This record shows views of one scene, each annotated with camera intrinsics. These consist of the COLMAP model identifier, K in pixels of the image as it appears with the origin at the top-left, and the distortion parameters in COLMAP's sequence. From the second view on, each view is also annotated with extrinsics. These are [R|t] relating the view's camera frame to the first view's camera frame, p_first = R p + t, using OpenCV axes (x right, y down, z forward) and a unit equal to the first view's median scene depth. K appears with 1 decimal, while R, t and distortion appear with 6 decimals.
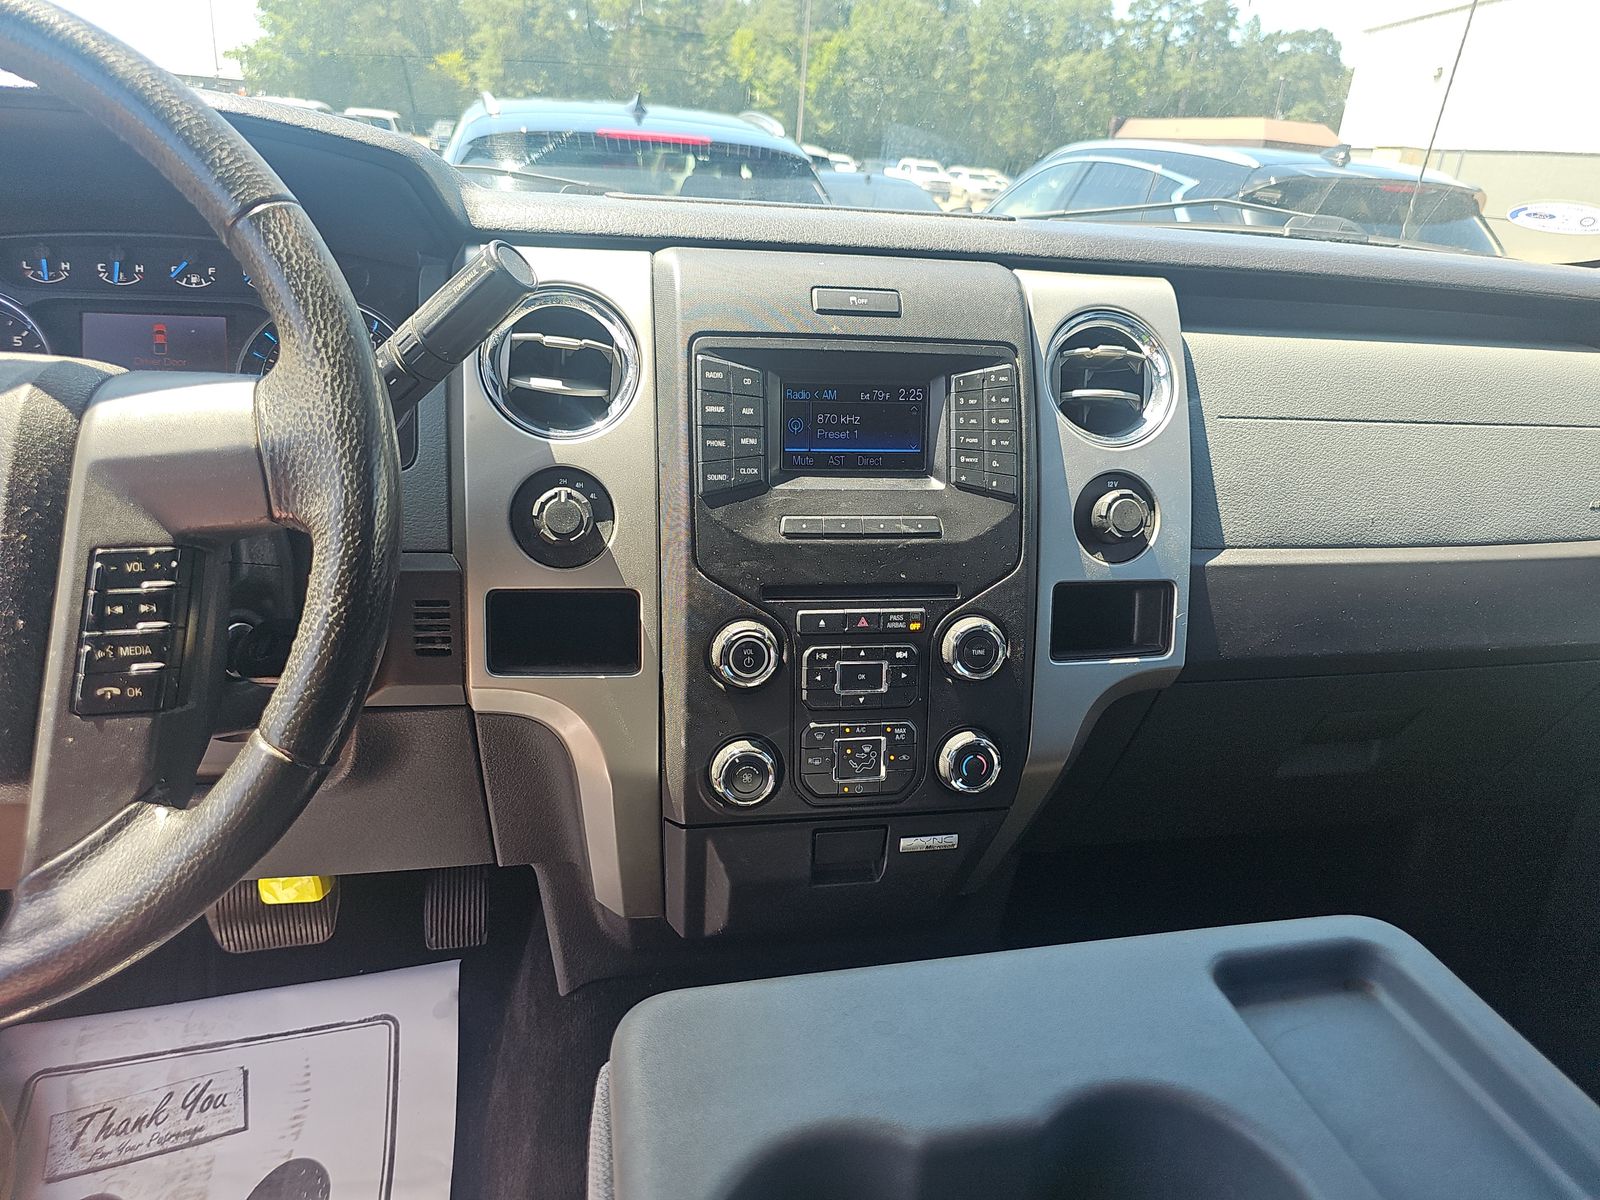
lens RADIAL K [[1076.2, 0, 803.0], [0, 1076.2, 612.3], [0, 0, 1]] dist [0.010025, -0.026275]
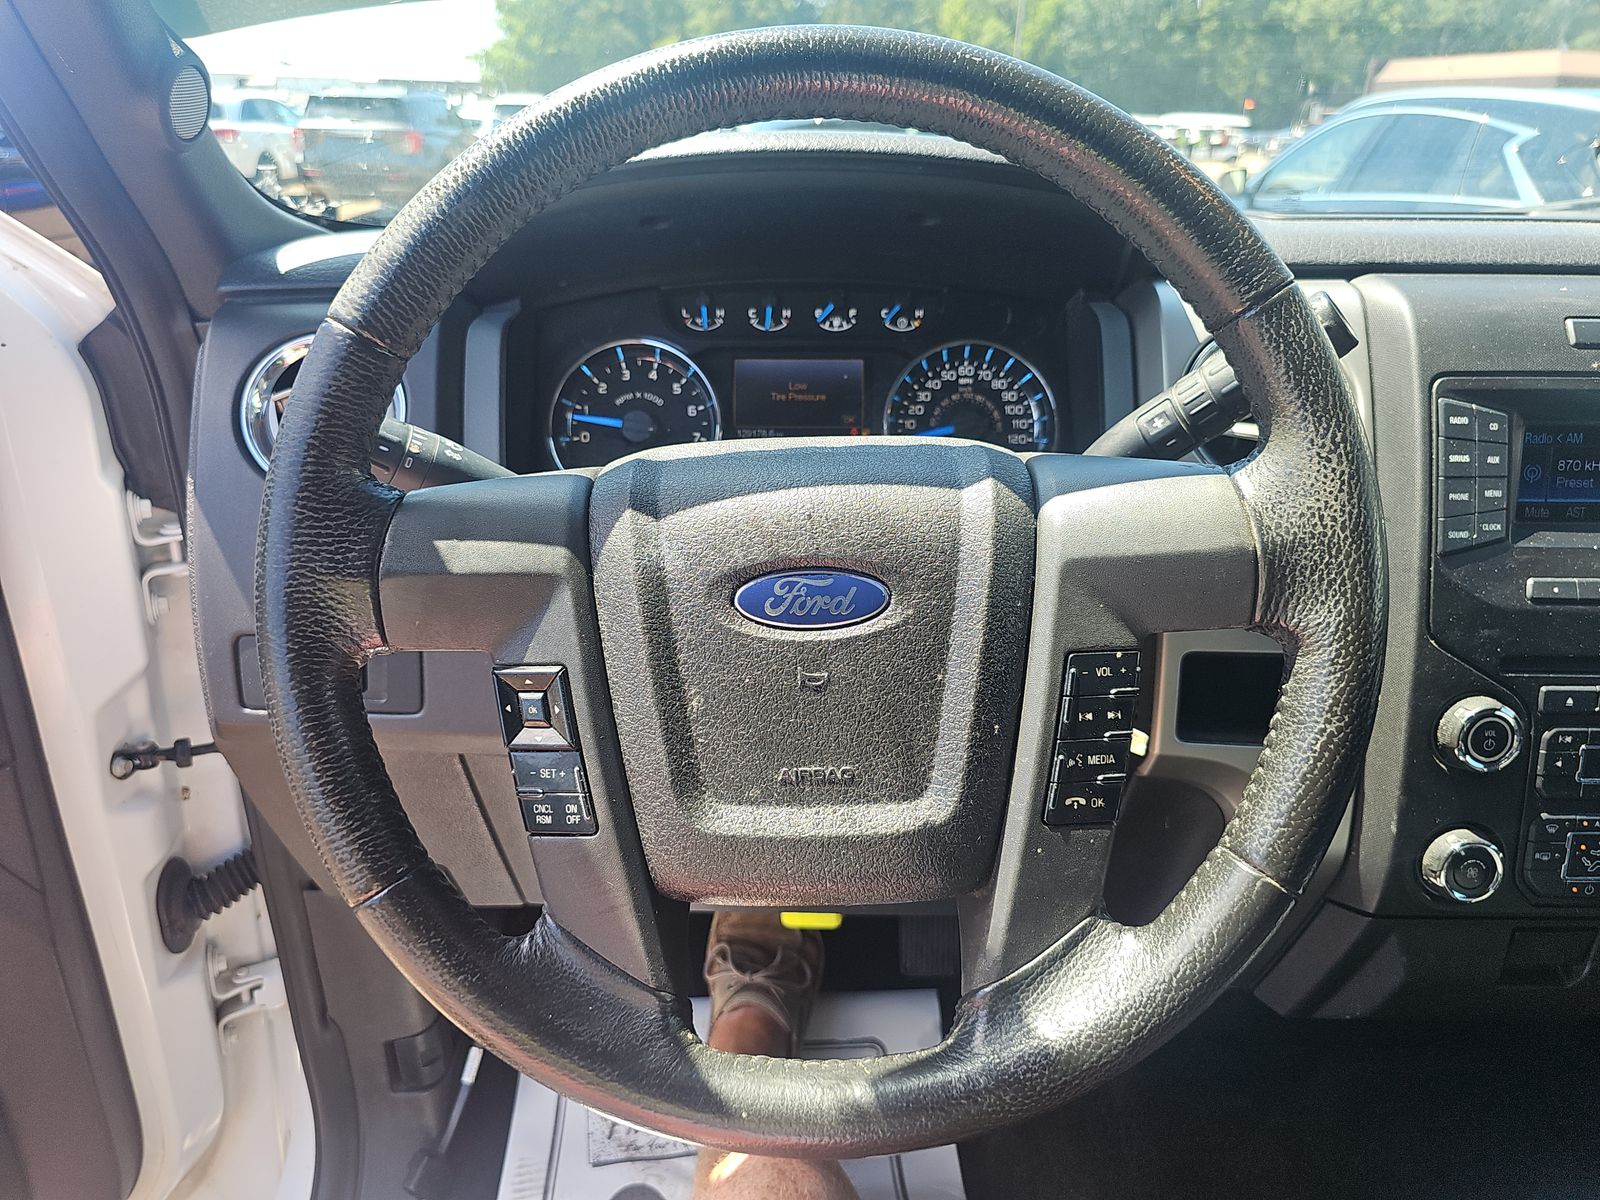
lens RADIAL K [[1094.4, 0, 800.0], [0, 1094.4, 600.0], [0, 0, 1]] dist [-0.001786, -0.034044]
pose [[0.970638, 0.028098, -0.238898, -0.391560], [-0.027480, 0.999605, 0.005919, -0.062235], [0.238970, 0.000820, 0.971027, -0.001375]]
